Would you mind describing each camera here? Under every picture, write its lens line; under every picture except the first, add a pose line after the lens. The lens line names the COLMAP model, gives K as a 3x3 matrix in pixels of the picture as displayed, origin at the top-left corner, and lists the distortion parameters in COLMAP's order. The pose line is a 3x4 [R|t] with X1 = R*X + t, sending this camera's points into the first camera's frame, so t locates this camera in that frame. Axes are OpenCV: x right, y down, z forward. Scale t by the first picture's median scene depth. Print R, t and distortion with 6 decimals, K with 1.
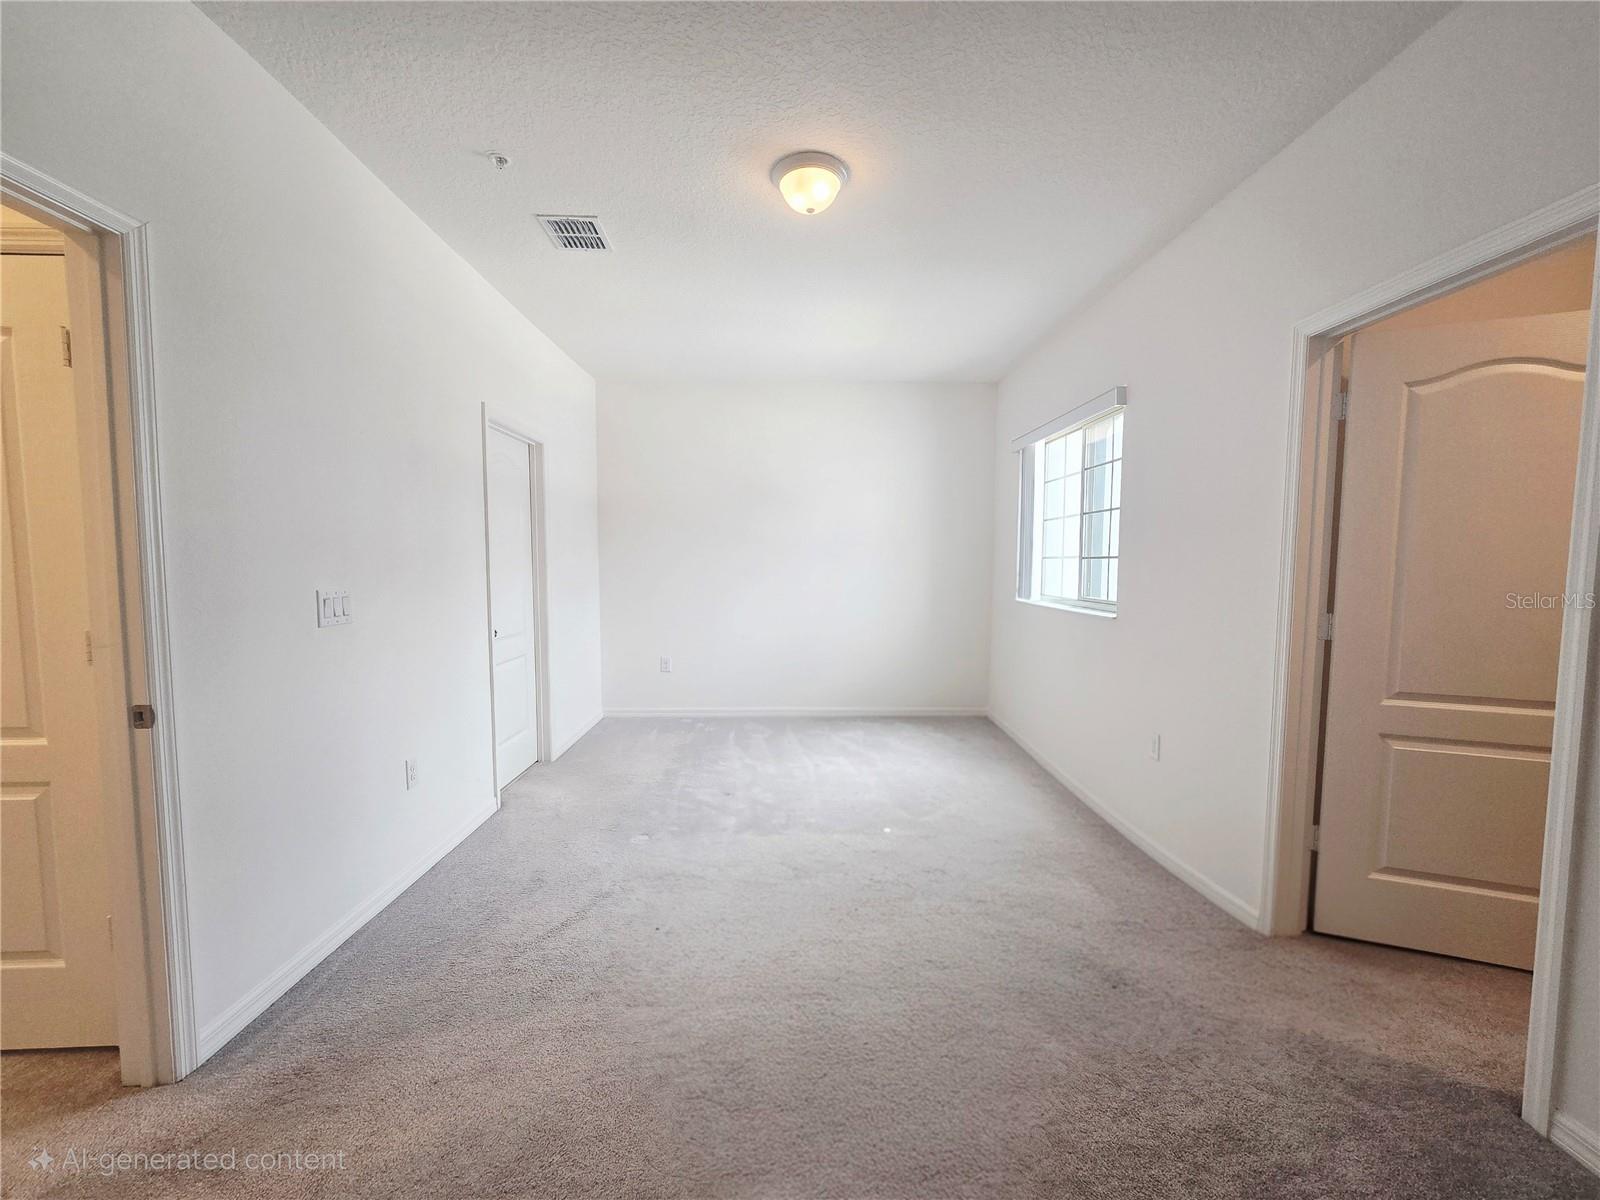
lens RADIAL K [[654.6, 0, 804.3], [0, 654.6, 605.9], [0, 0, 1]] dist [-0.001733, -0.000314]
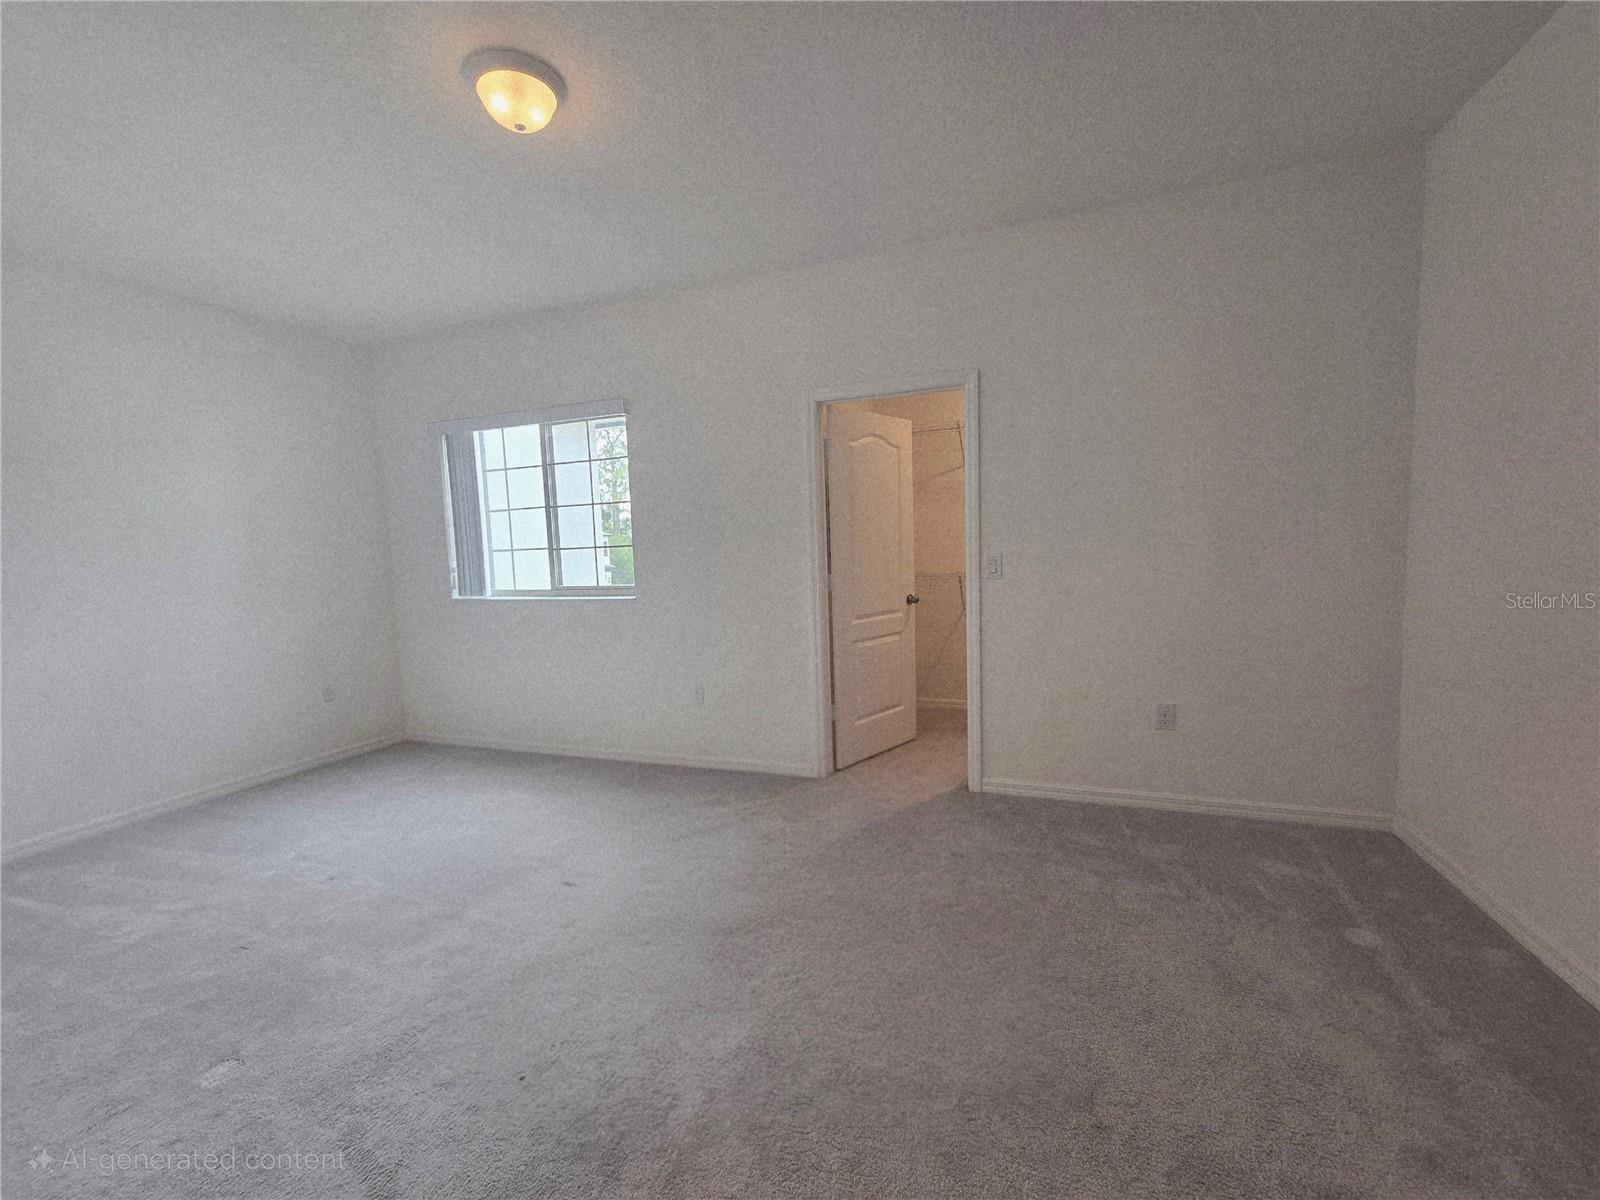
lens RADIAL K [[654.6, 0, 804.3], [0, 654.6, 605.9], [0, 0, 1]] dist [-0.001733, -0.000314]
pose [[0.371715, -0.102805, 0.922637, -0.486655], [0.099549, 0.992533, 0.070486, -0.020927], [-0.922994, 0.065647, 0.379174, 0.285953]]
